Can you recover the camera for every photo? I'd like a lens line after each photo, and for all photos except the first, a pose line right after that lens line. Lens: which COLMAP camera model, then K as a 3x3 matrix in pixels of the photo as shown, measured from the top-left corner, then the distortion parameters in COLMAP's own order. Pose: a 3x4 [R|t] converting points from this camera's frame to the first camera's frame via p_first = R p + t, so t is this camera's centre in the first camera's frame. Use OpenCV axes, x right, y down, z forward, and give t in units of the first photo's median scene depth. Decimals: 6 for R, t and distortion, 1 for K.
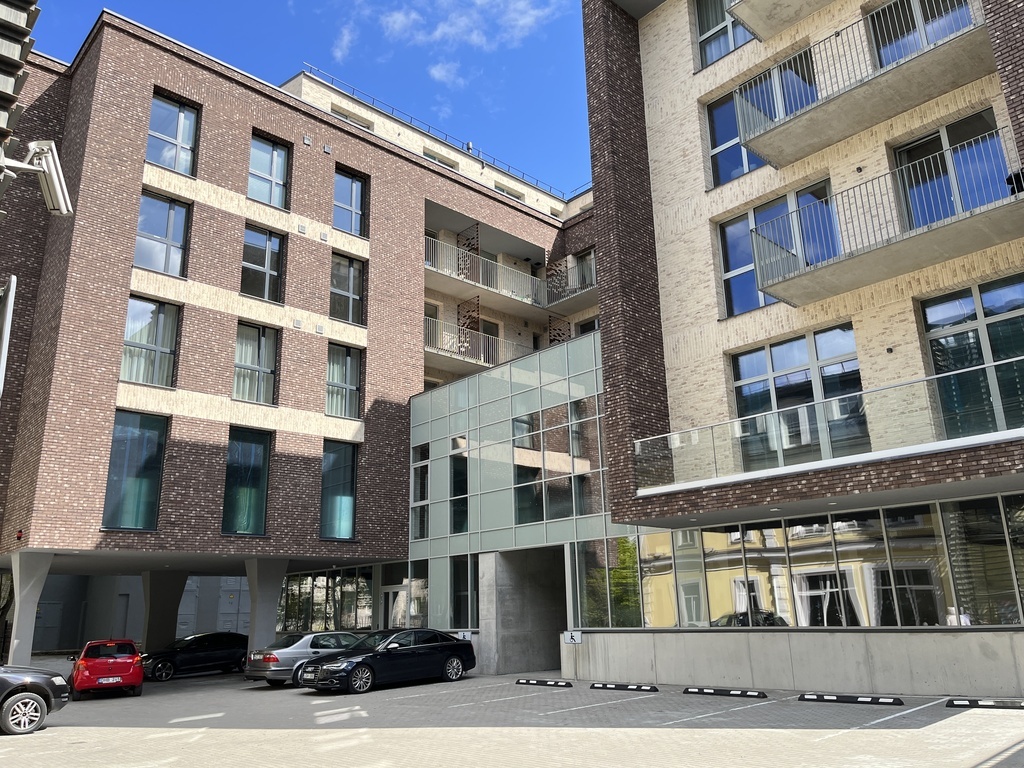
lens RADIAL K [[772.1, 0, 511.9], [0, 772.1, 390.4], [0, 0, 1]] dist [0.068441, -0.096481]
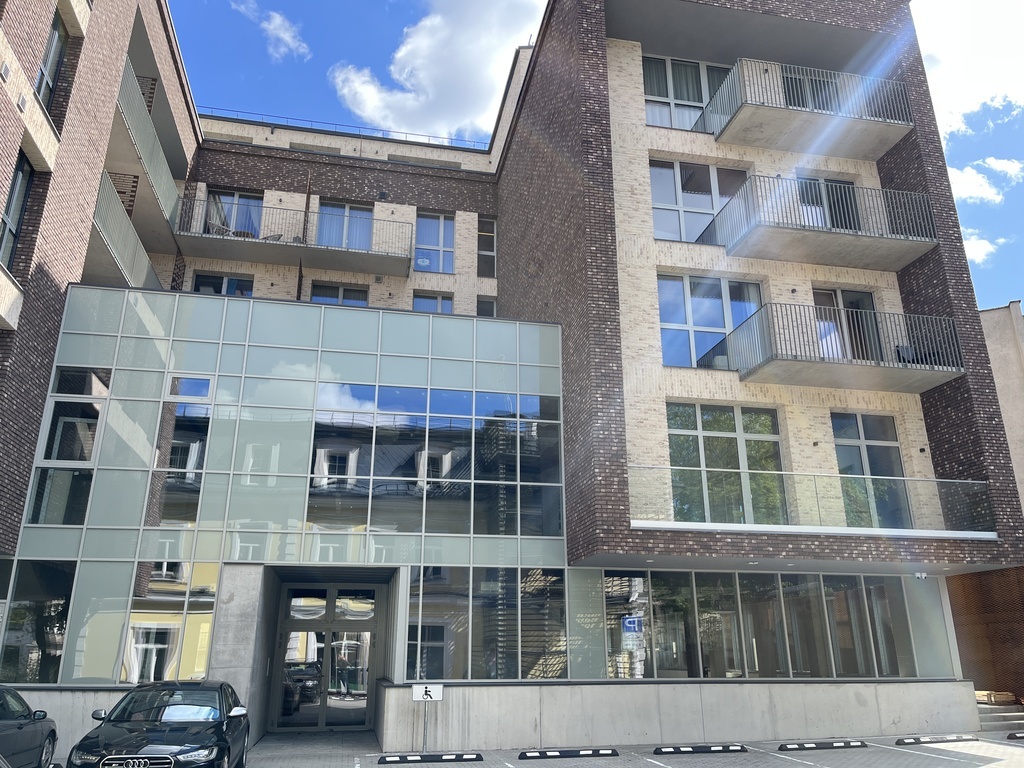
lens RADIAL K [[772.1, 0, 511.9], [0, 772.1, 390.4], [0, 0, 1]] dist [0.068441, -0.096481]
pose [[0.526828, 0.300946, 0.794911, -0.596980], [-0.246382, 0.949138, -0.196045, 0.177401], [-0.813479, -0.092570, 0.574180, 0.558795]]
